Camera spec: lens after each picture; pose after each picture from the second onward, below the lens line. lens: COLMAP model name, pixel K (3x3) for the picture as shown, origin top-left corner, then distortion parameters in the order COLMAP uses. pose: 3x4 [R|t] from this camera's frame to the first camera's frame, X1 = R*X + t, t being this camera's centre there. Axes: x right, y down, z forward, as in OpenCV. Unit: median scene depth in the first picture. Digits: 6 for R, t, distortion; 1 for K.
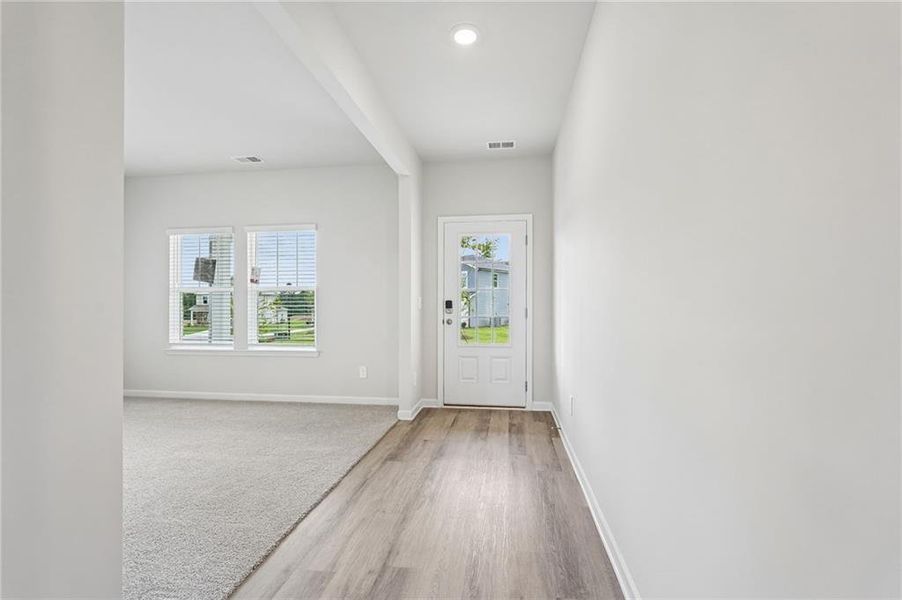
lens RADIAL K [[384.6, 0, 450.2], [0, 384.6, 312.0], [0, 0, 1]] dist [-0.000981, 0.005753]
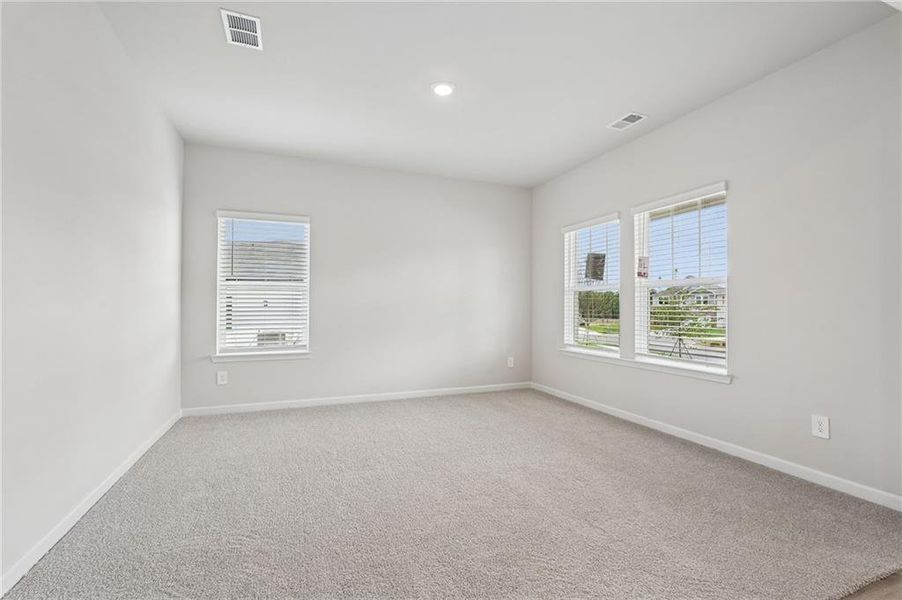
lens RADIAL K [[401.1, 0, 452.0], [0, 401.1, 301.9], [0, 0, 1]] dist [-0.008304, 0.006977]
pose [[0.510827, -0.006063, -0.859662, 0.000086], [-0.019139, 0.999647, -0.018423, -0.001050], [0.859470, 0.025864, 0.510531, 0.240552]]
